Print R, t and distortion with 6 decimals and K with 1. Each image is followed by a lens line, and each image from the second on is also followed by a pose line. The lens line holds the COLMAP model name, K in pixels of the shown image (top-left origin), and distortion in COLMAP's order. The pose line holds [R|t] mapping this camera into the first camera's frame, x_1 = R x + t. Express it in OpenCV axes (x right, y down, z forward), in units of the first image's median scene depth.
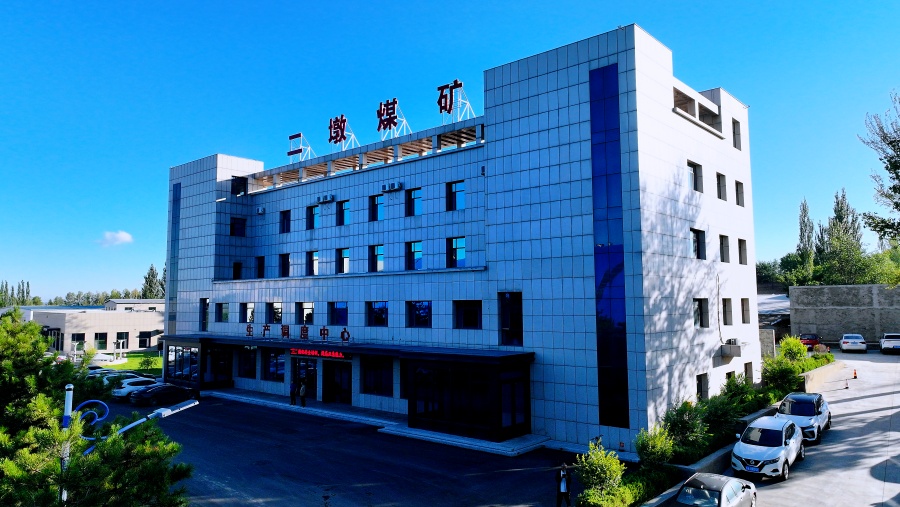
lens RADIAL K [[625.5, 0, 453.1], [0, 625.5, 250.4], [0, 0, 1]] dist [-0.003922, 0.017887]
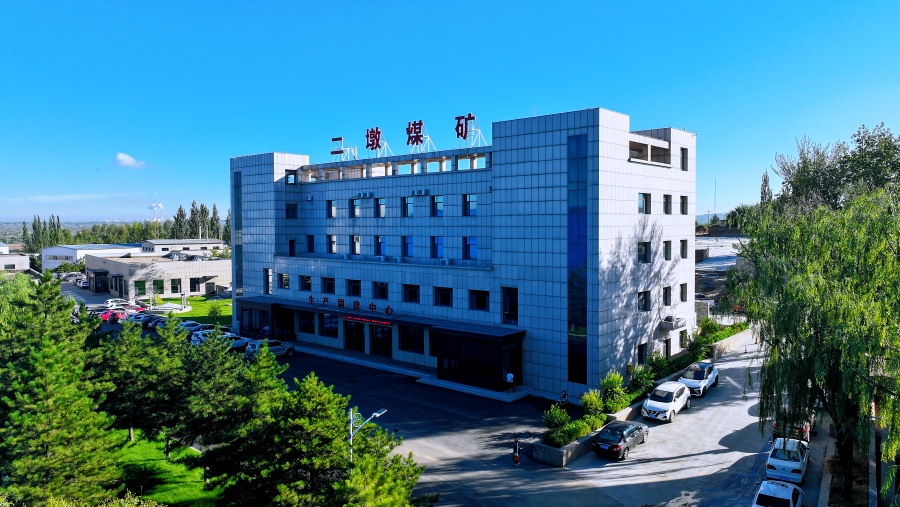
lens RADIAL K [[625.5, 0, 449.5], [0, 625.5, 246.1], [0, 0, 1]] dist [-0.003922, 0.017887]
pose [[0.999966, 0.001411, -0.008123, -0.027629], [-0.000424, 0.992739, 0.120292, -0.159779], [0.008234, -0.120284, 0.992705, -0.323595]]
